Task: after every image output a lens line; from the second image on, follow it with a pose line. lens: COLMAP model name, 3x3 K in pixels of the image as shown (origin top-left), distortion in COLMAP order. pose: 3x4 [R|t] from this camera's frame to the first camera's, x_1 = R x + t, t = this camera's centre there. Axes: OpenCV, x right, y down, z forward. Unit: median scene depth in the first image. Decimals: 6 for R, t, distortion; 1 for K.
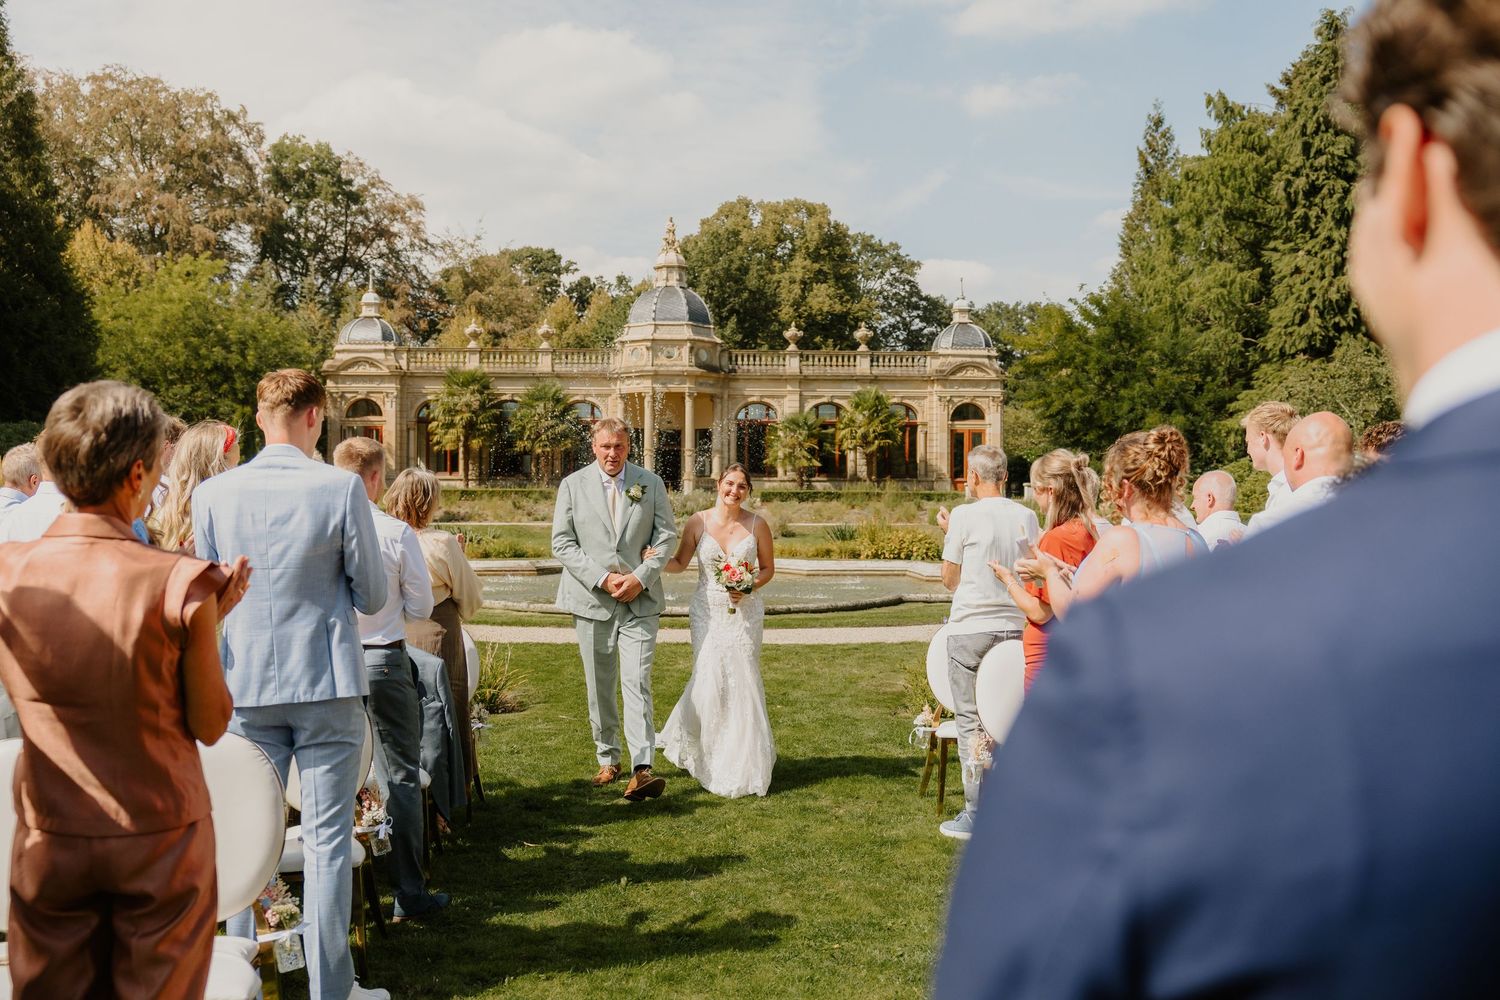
lens RADIAL K [[1387.8, 0, 748.8], [0, 1387.8, 501.8], [0, 0, 1]] dist [-0.014627, 0.000000]
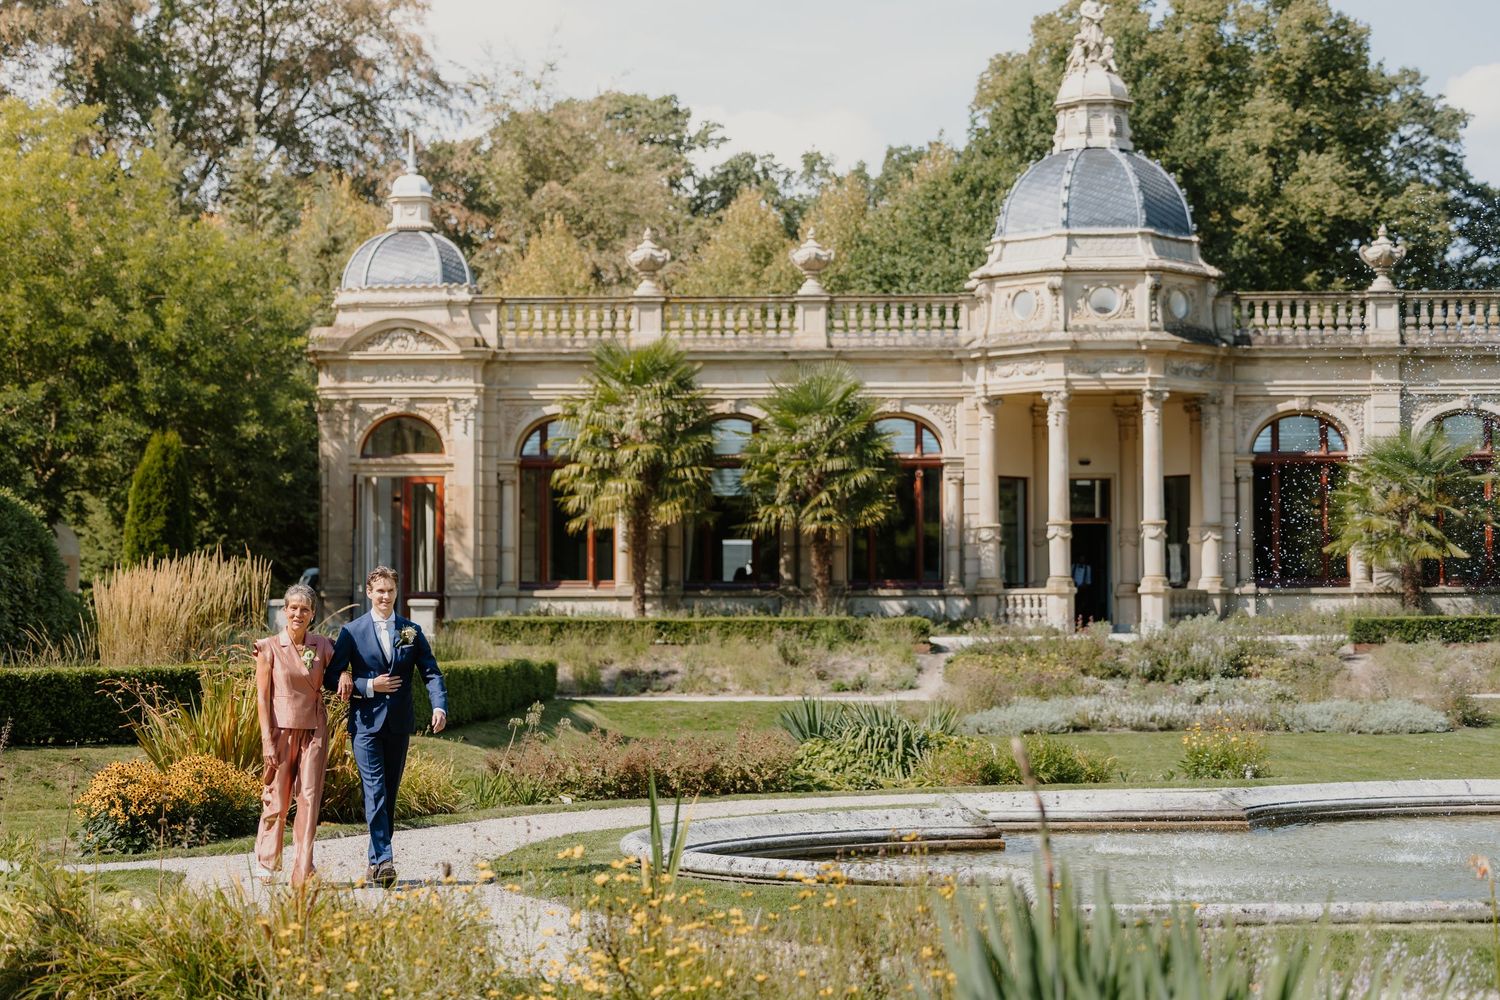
lens RADIAL K [[2984.5, 0, 757.6], [0, 2984.5, 491.9], [0, 0, 1]] dist [-0.000583, 0.000000]
pose [[0.997342, -0.010237, -0.072143, -0.096221], [0.006388, 0.998553, -0.053387, 0.001172], [0.072586, 0.052784, 0.995964, 0.068881]]
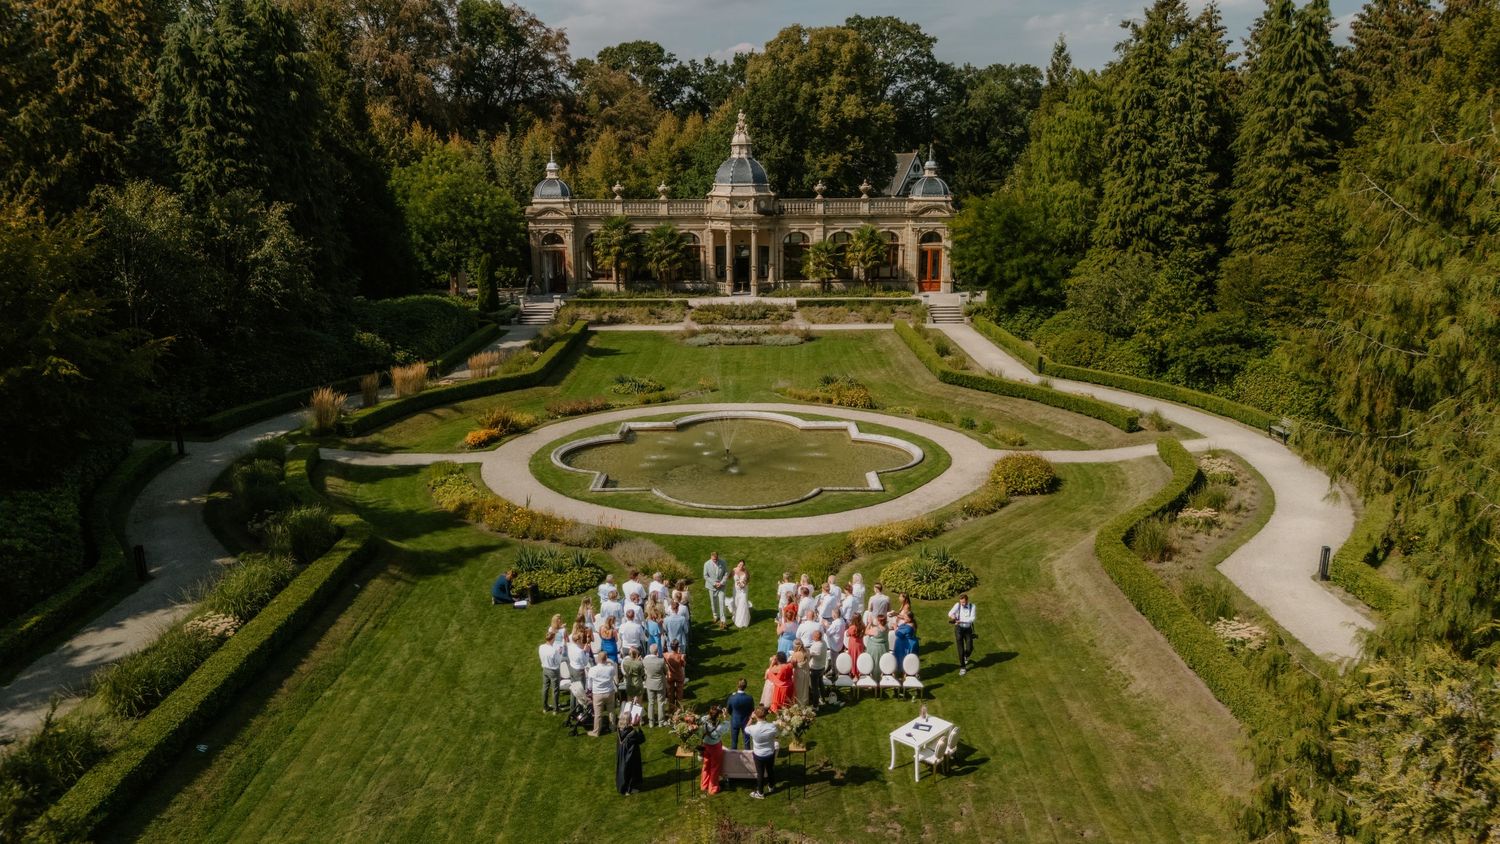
lens RADIAL K [[1101.4, 0, 748.8], [0, 1101.4, 425.9], [0, 0, 1]] dist [0.049828, -0.003008]
pose [[0.998330, 0.006133, -0.057449, 0.025189], [0.007246, 0.973210, 0.229804, -0.147879], [0.057319, -0.229836, 0.971540, -0.282480]]
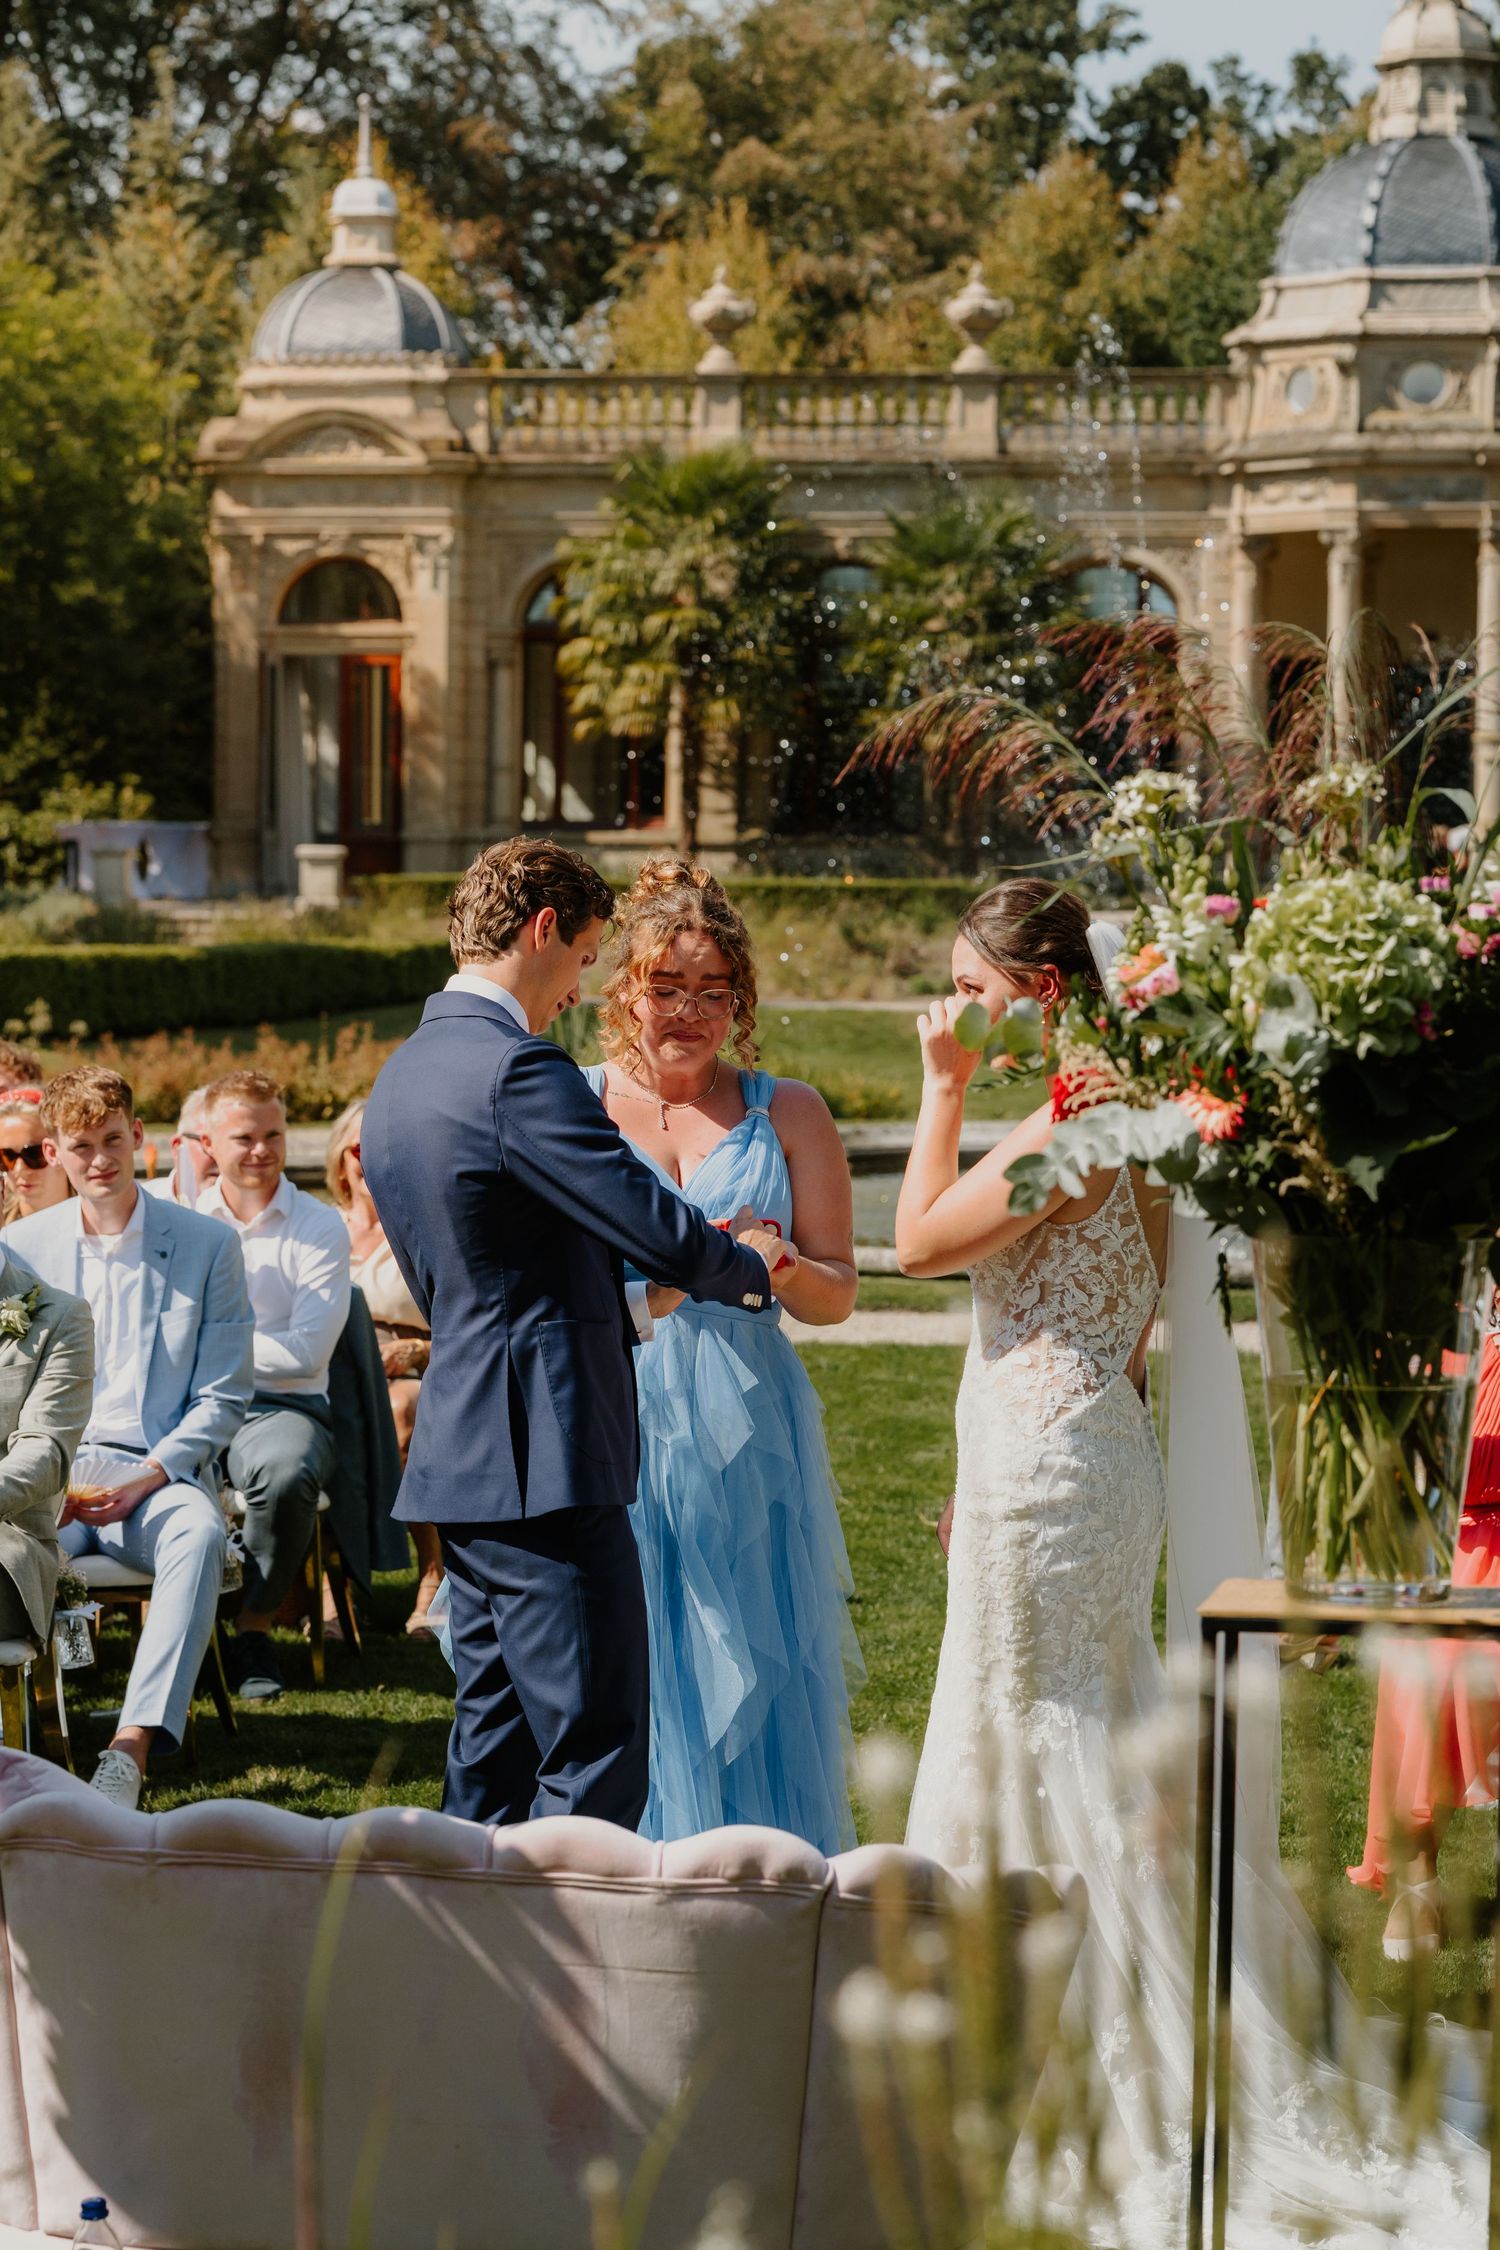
lens RADIAL K [[5480.5, 0, 743.9], [0, 5480.5, 1132.9], [0, 0, 1]] dist [0.003735, 0.000000]
pose [[0.979810, 0.015472, -0.199333, 0.028245], [-0.007667, 0.999176, 0.039869, -0.002097], [0.199786, -0.037536, 0.979120, -0.084110]]
